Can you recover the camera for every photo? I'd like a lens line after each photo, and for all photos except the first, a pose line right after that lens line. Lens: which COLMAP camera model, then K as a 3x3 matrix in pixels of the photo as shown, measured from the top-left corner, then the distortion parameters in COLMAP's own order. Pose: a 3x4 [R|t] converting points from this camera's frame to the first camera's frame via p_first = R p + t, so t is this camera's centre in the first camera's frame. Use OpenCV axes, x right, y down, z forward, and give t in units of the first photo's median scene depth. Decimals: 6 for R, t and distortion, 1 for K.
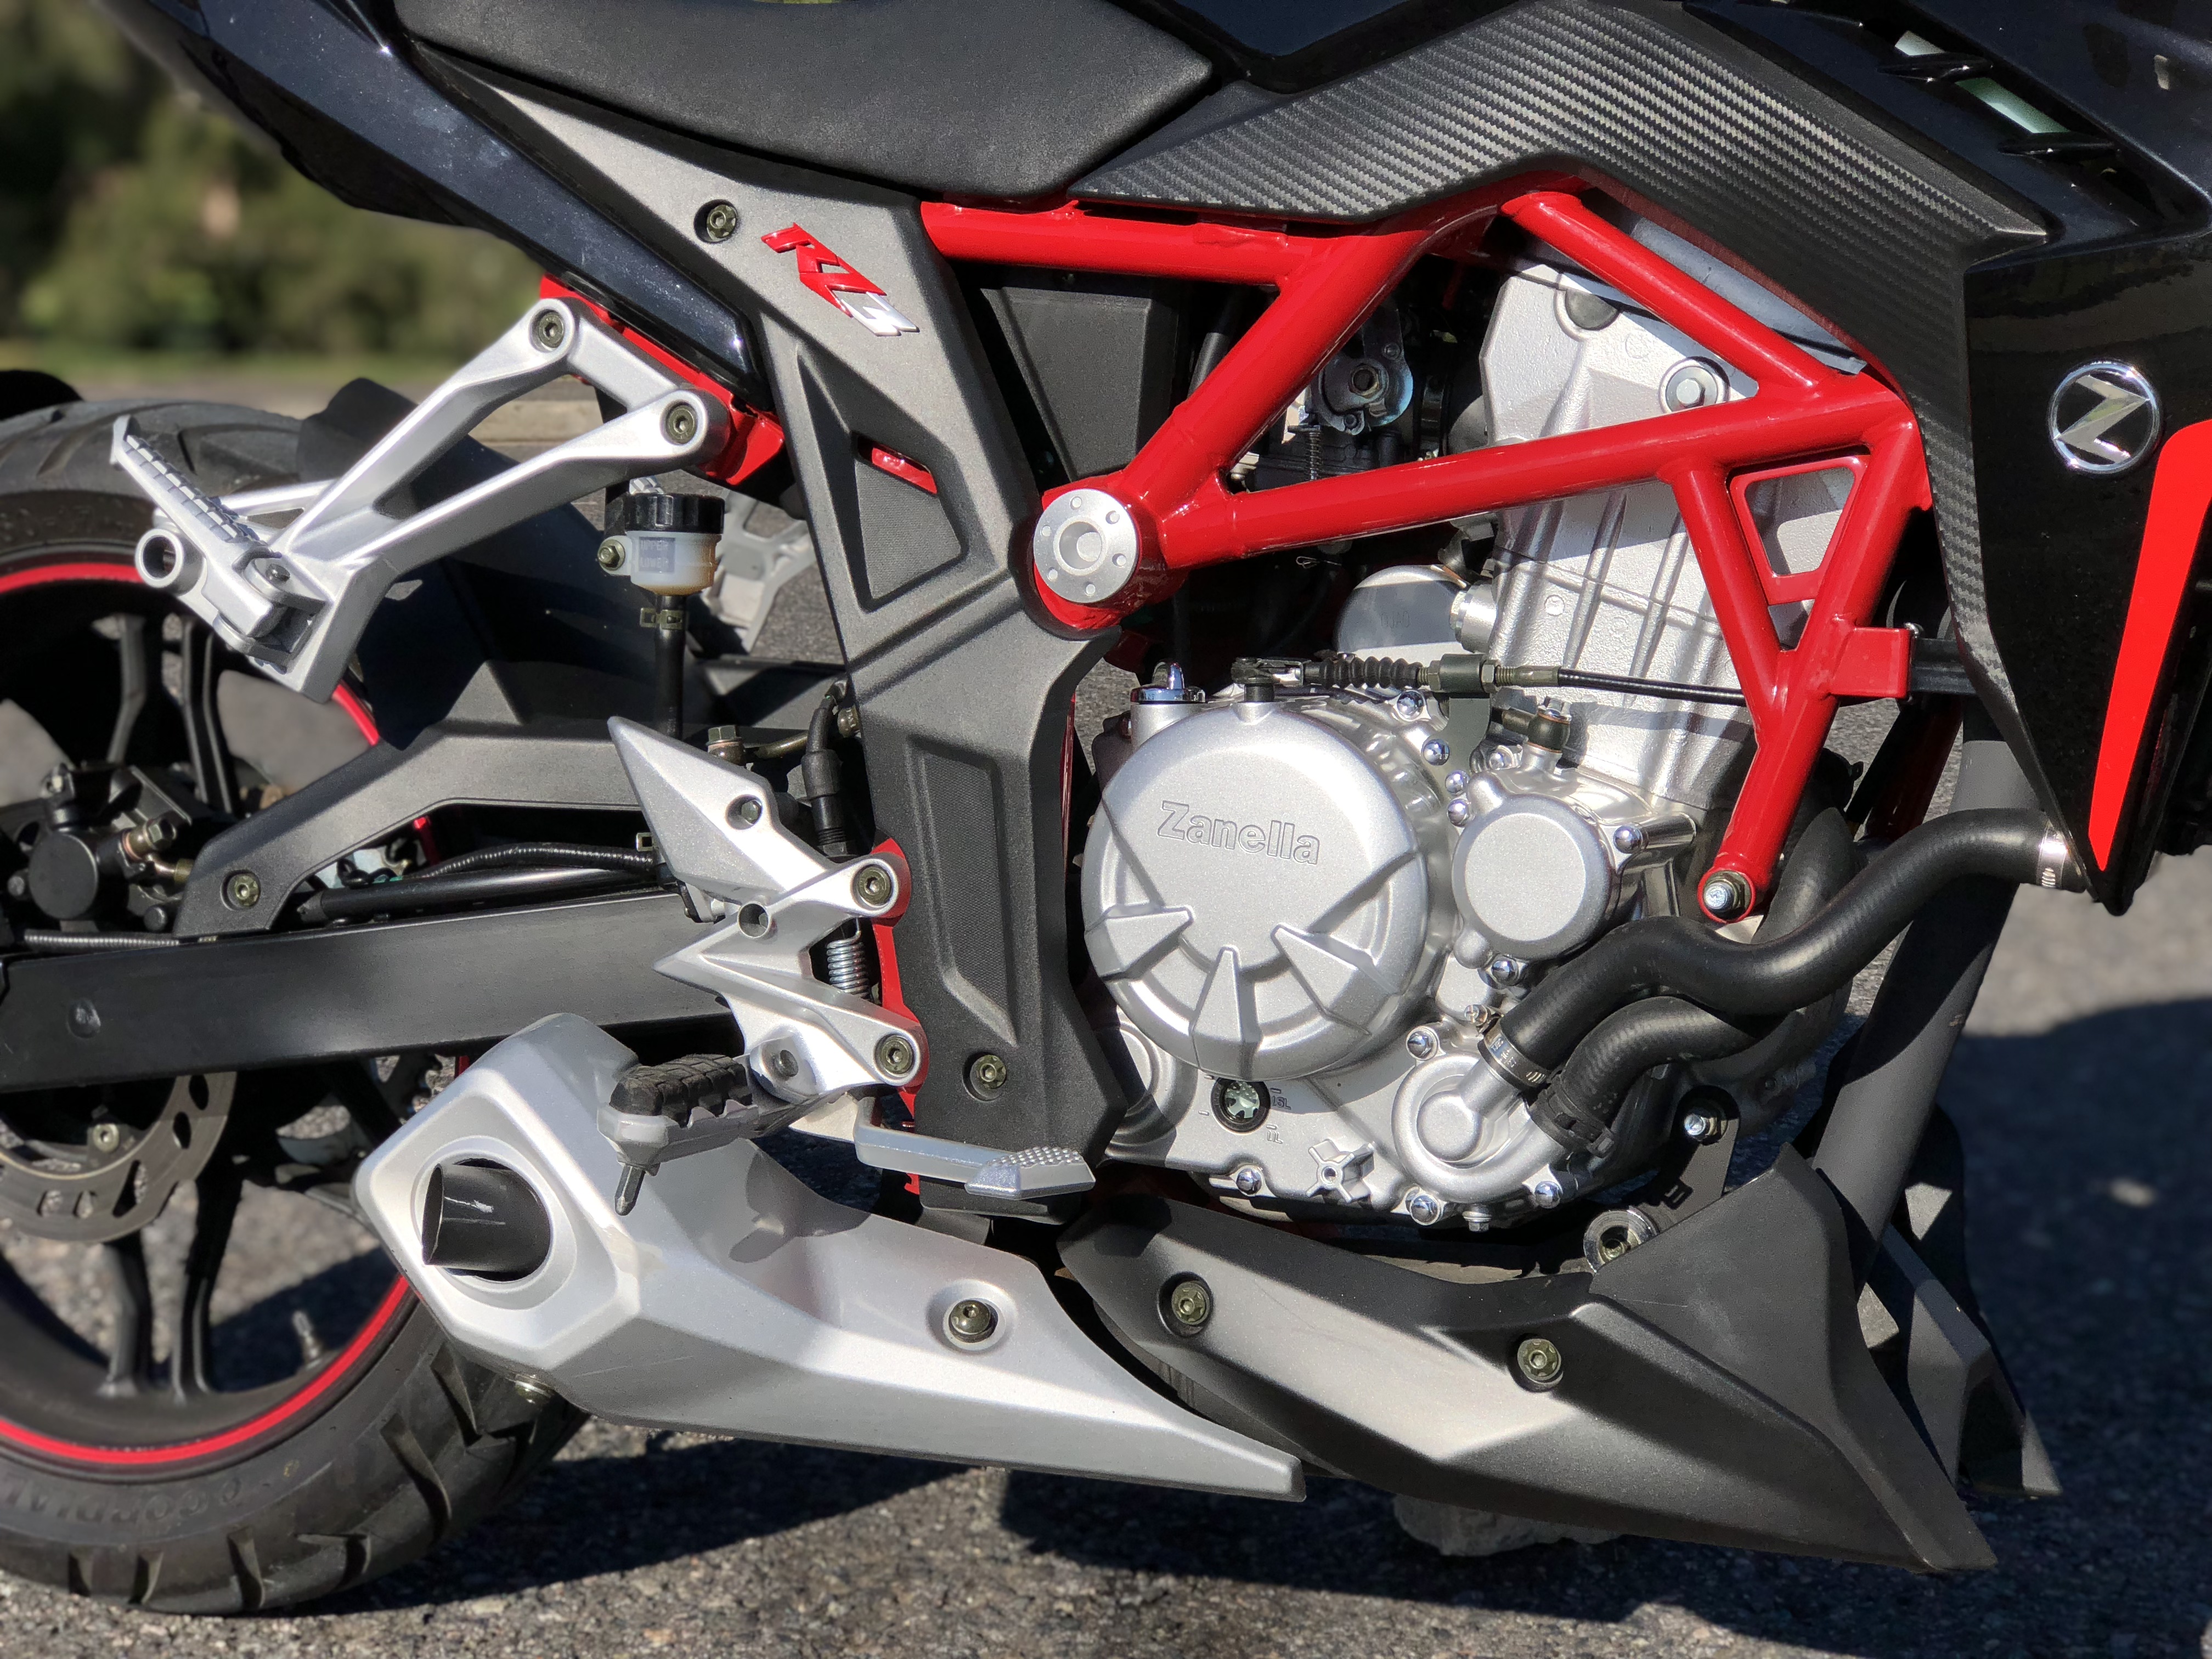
lens RADIAL K [[3601.5, 0, 1106.0], [0, 3601.5, 829.5], [0, 0, 1]] dist [0.009535, 0.055427]
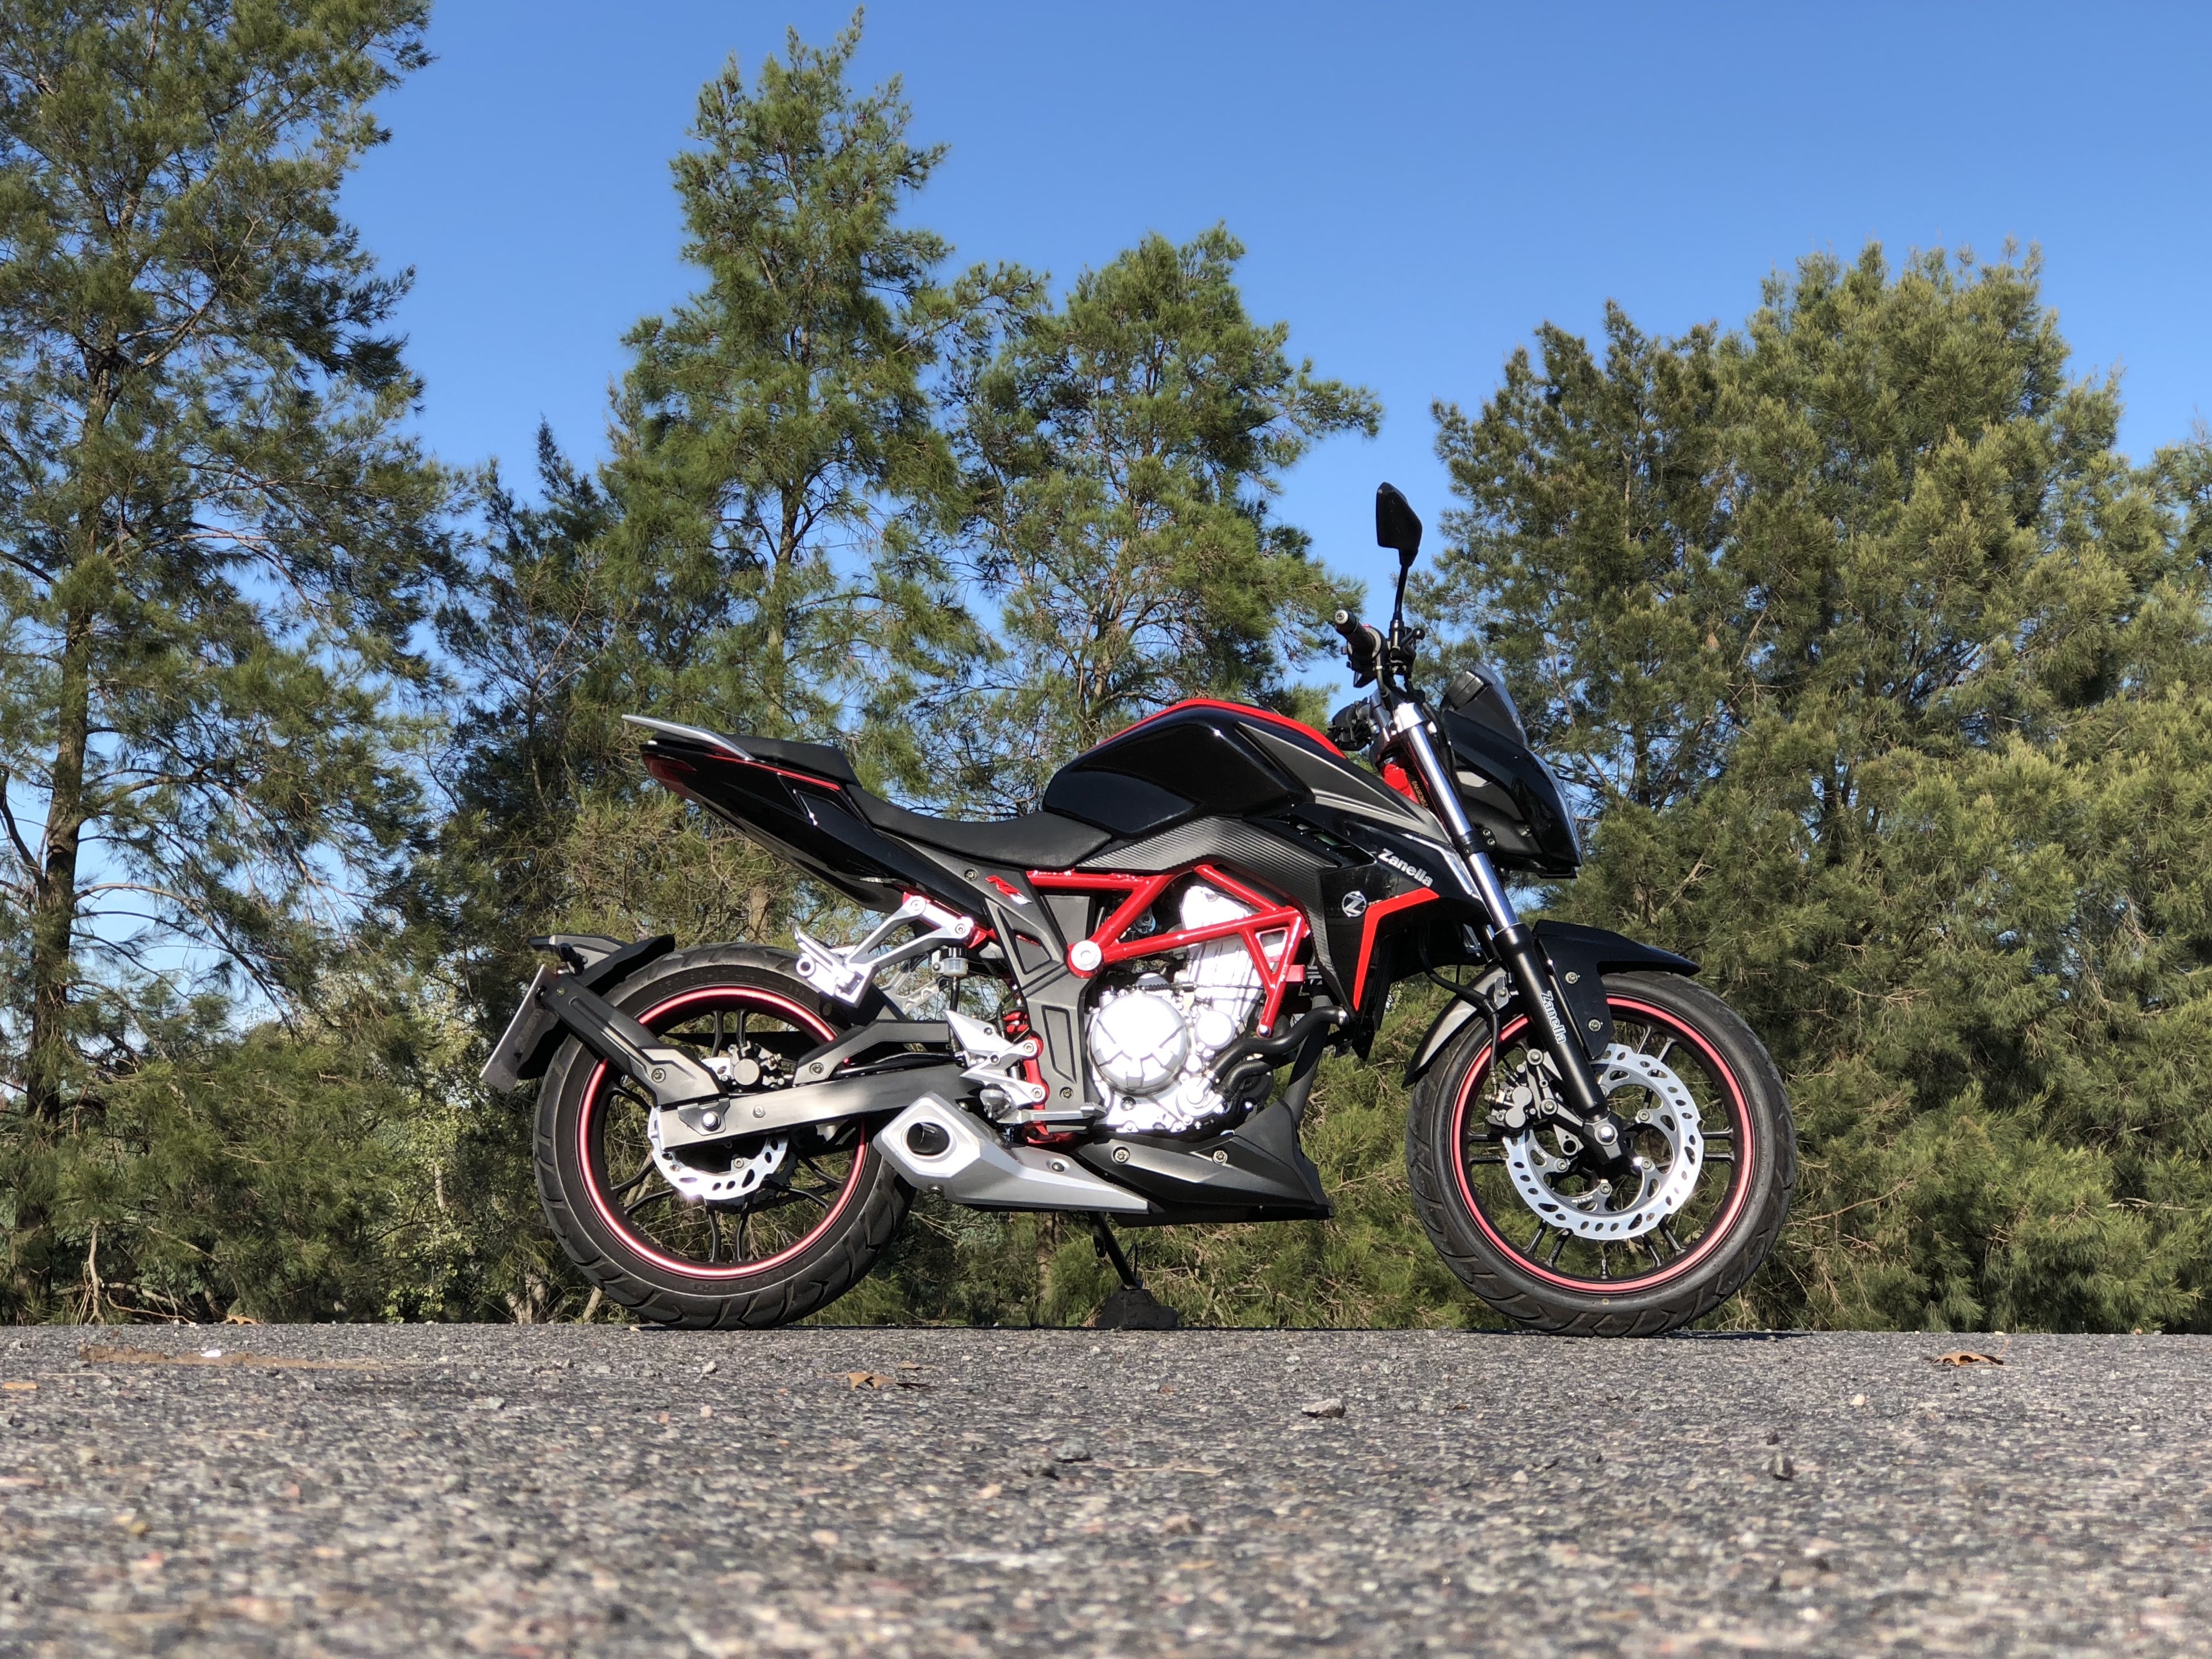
lens RADIAL K [[3601.2, 0, 1106.0], [0, 3601.2, 829.5], [0, 0, 1]] dist [0.009535, 0.055427]
pose [[0.942424, 0.036909, 0.332377, -1.265331], [0.060022, 0.959084, -0.276687, 0.854026], [-0.328990, 0.280706, 0.901648, -2.492754]]
